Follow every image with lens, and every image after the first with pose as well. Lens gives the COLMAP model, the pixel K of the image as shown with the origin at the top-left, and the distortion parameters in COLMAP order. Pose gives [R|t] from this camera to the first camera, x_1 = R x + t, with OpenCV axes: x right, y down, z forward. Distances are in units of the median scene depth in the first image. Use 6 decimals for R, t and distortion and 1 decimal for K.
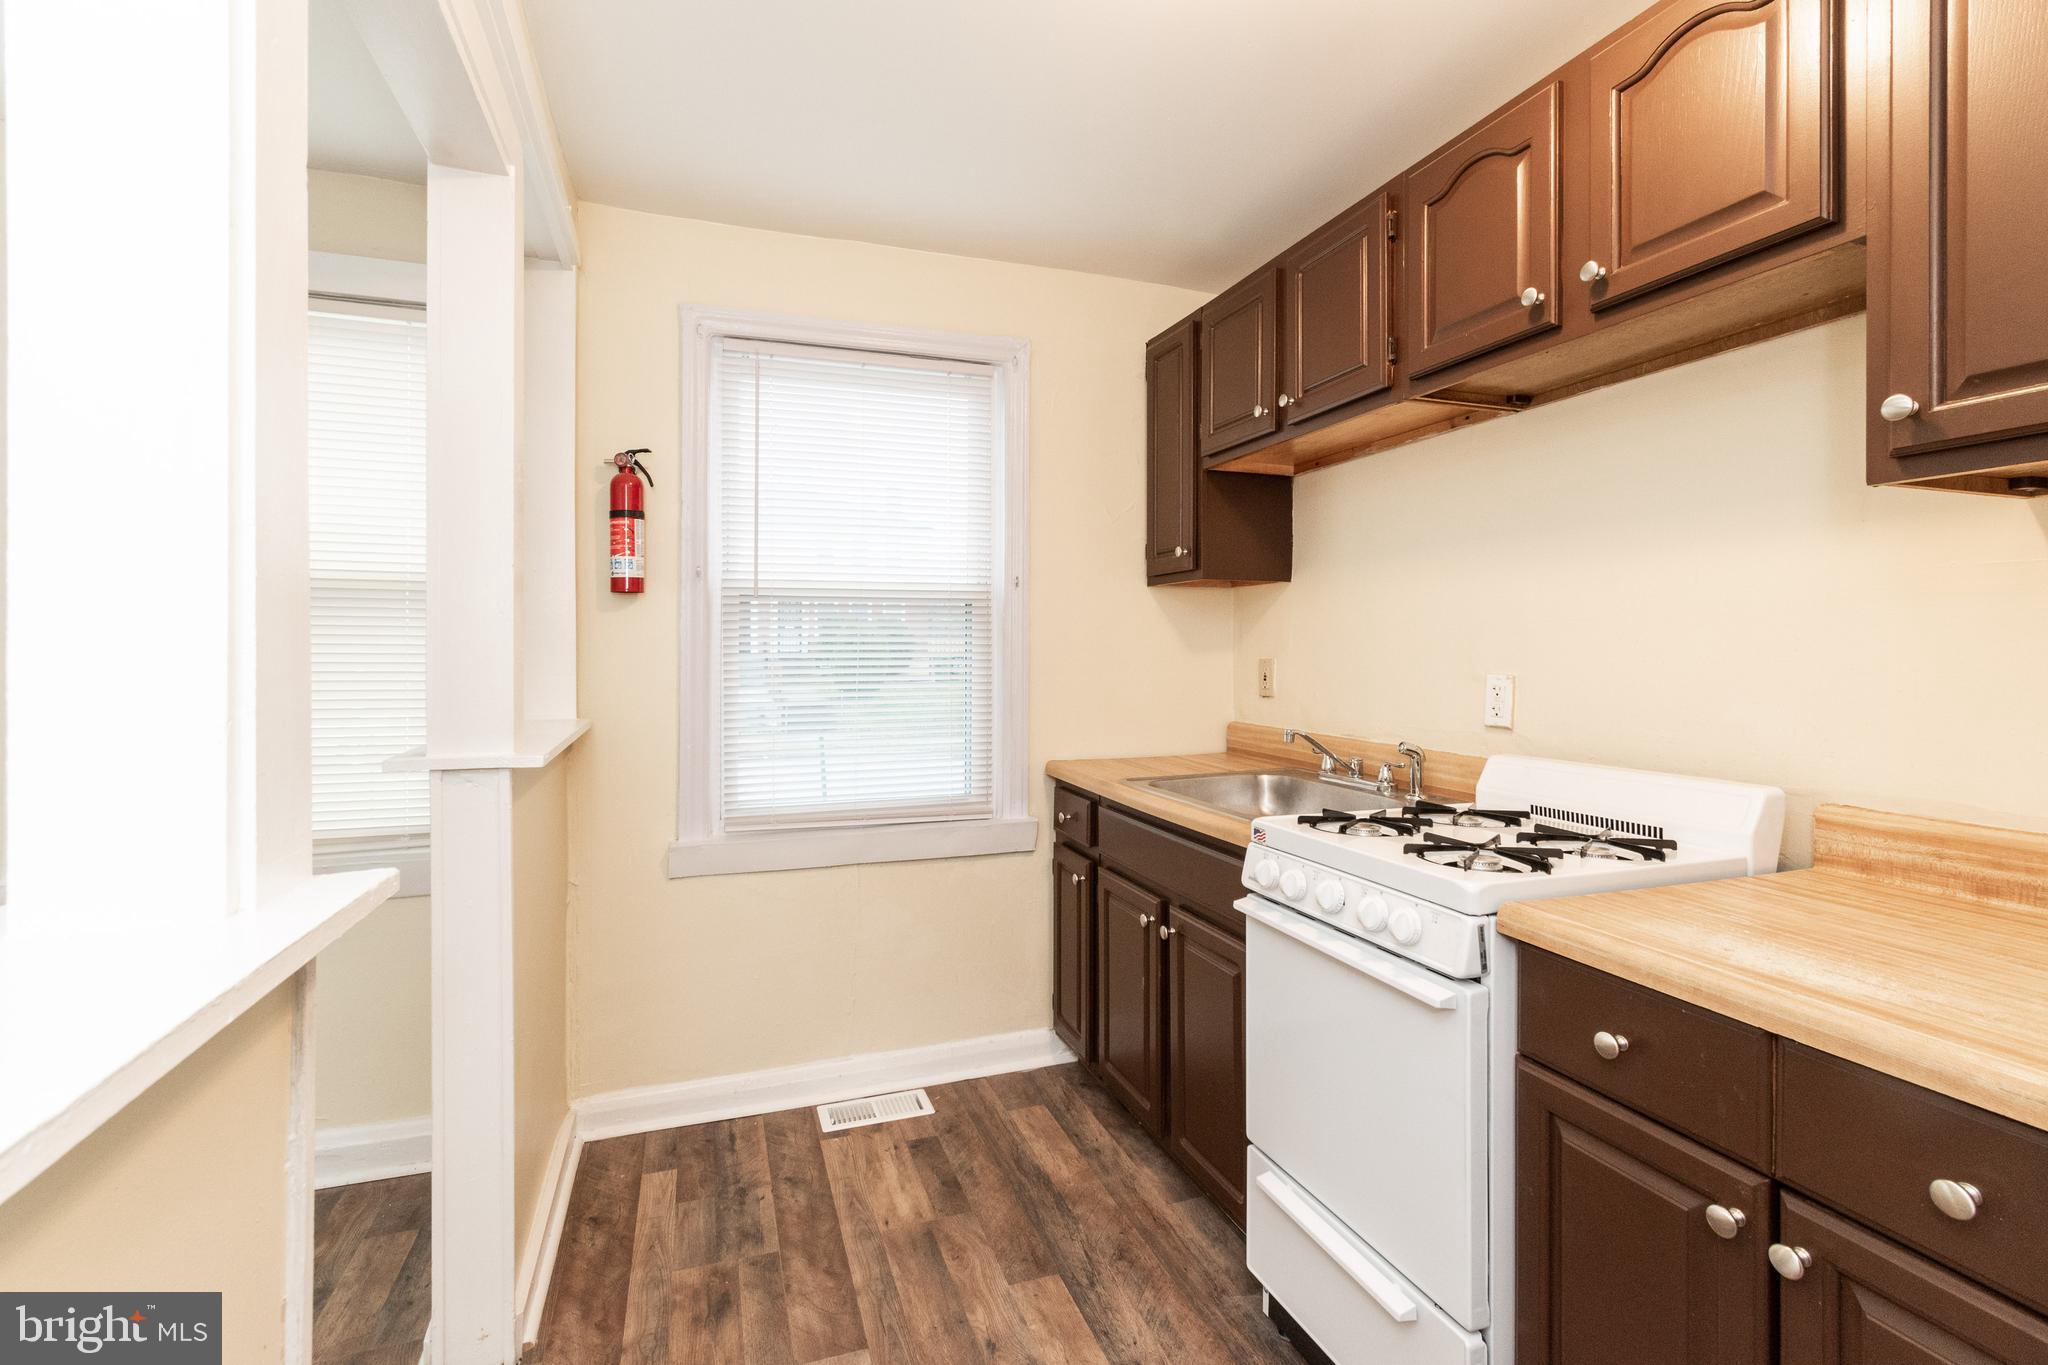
lens RADIAL K [[974.4, 0, 1005.0], [0, 974.4, 638.6], [0, 0, 1]] dist [0.014570, -0.003351]
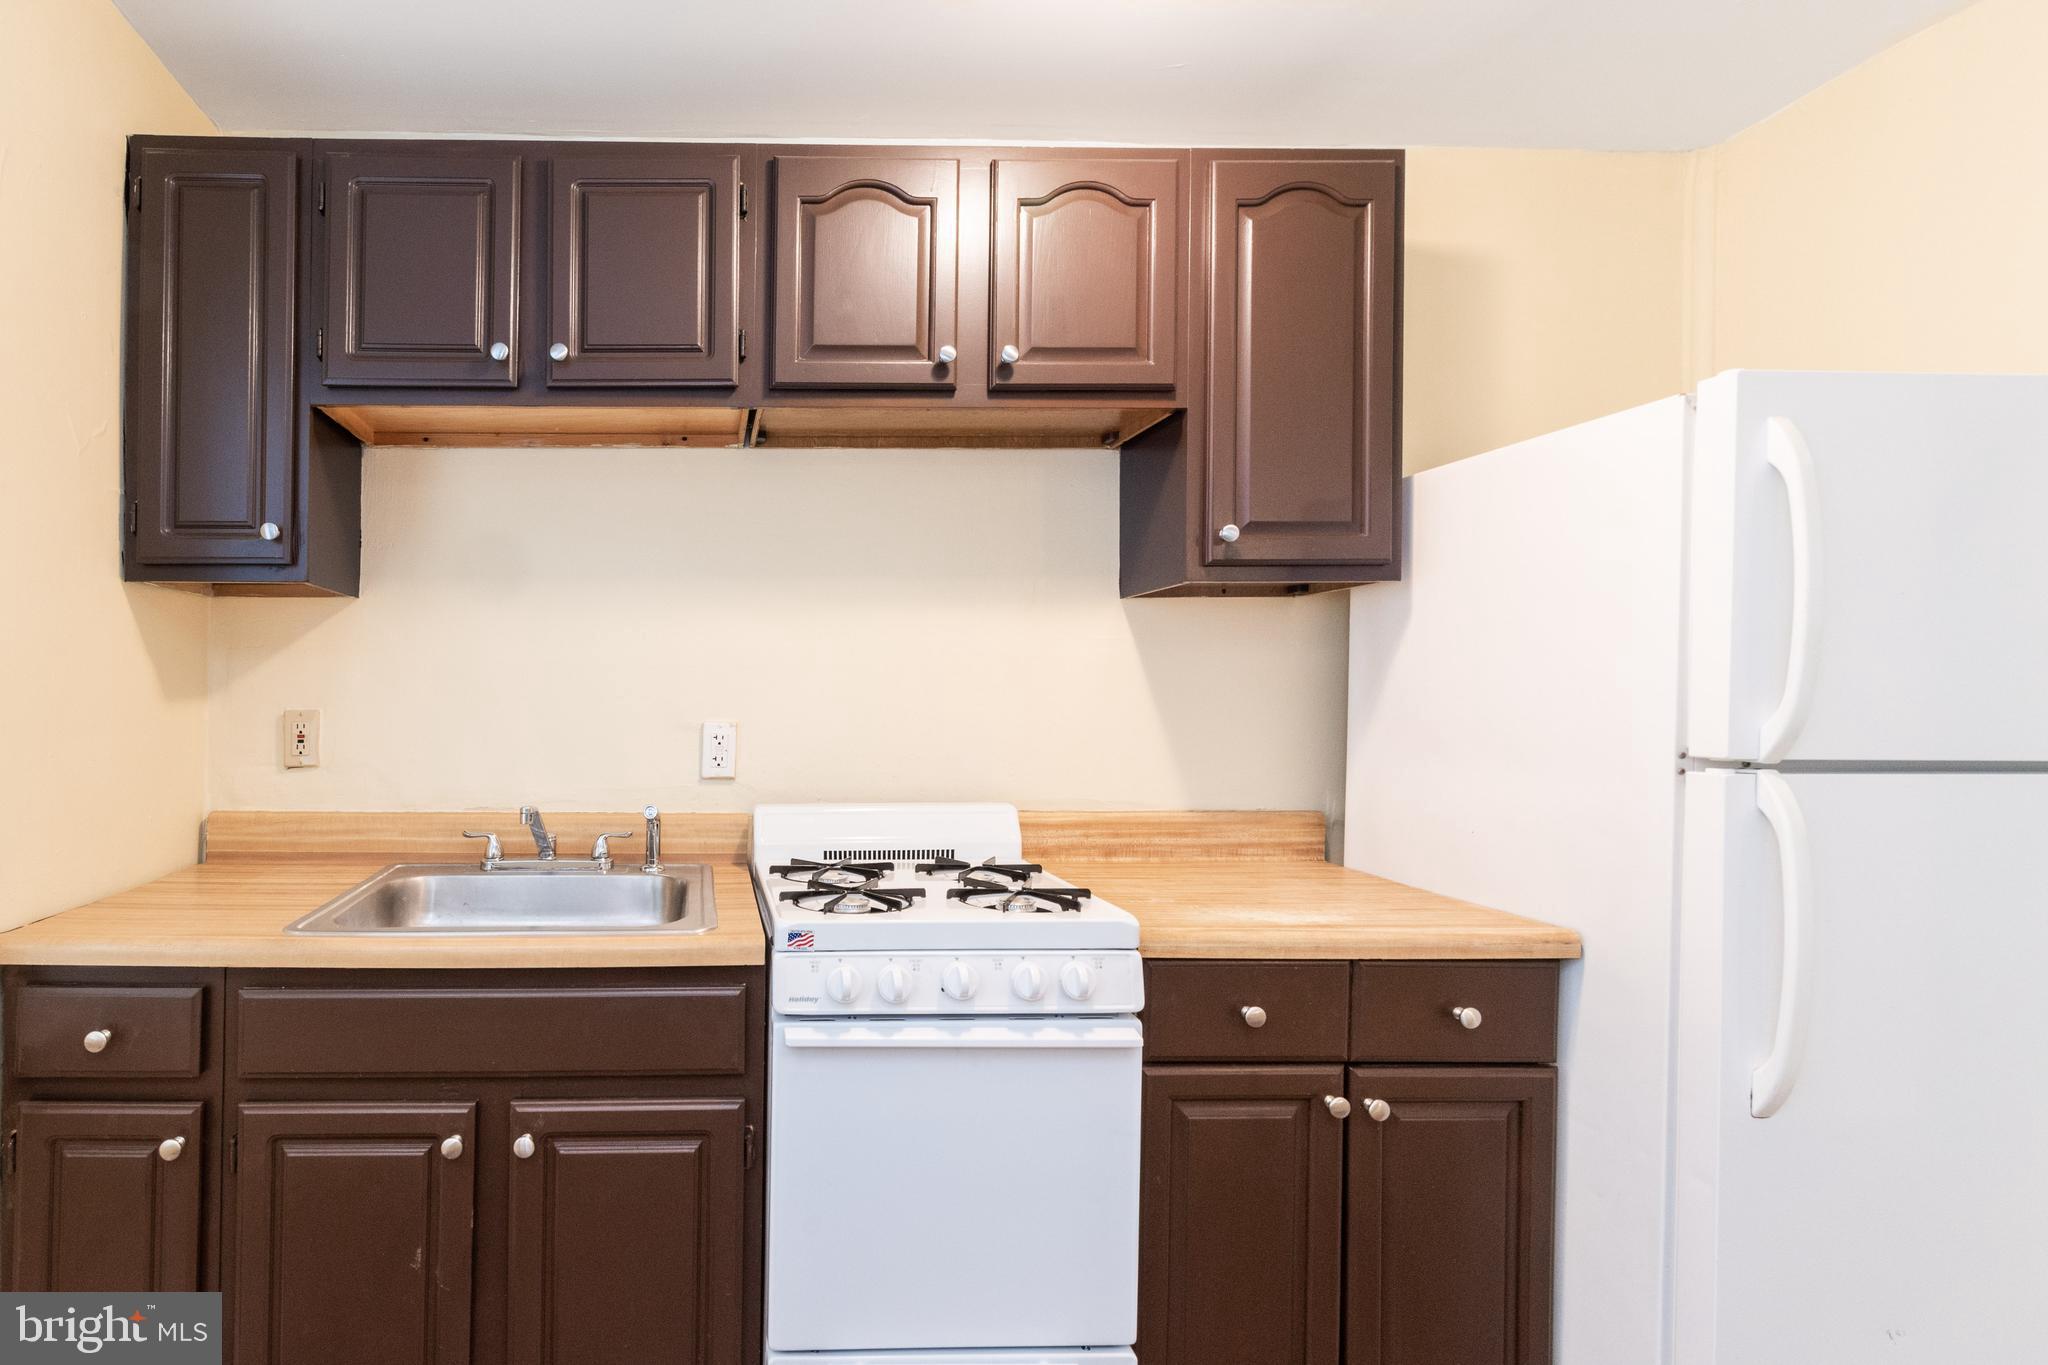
lens RADIAL K [[974.4, 0, 1020.8], [0, 974.4, 697.2], [0, 0, 1]] dist [0.014570, -0.003351]
pose [[0.276992, -0.003346, 0.960866, -0.330140], [-0.009592, 0.999934, 0.006247, 0.004461], [-0.960824, -0.010947, 0.276942, 0.484752]]
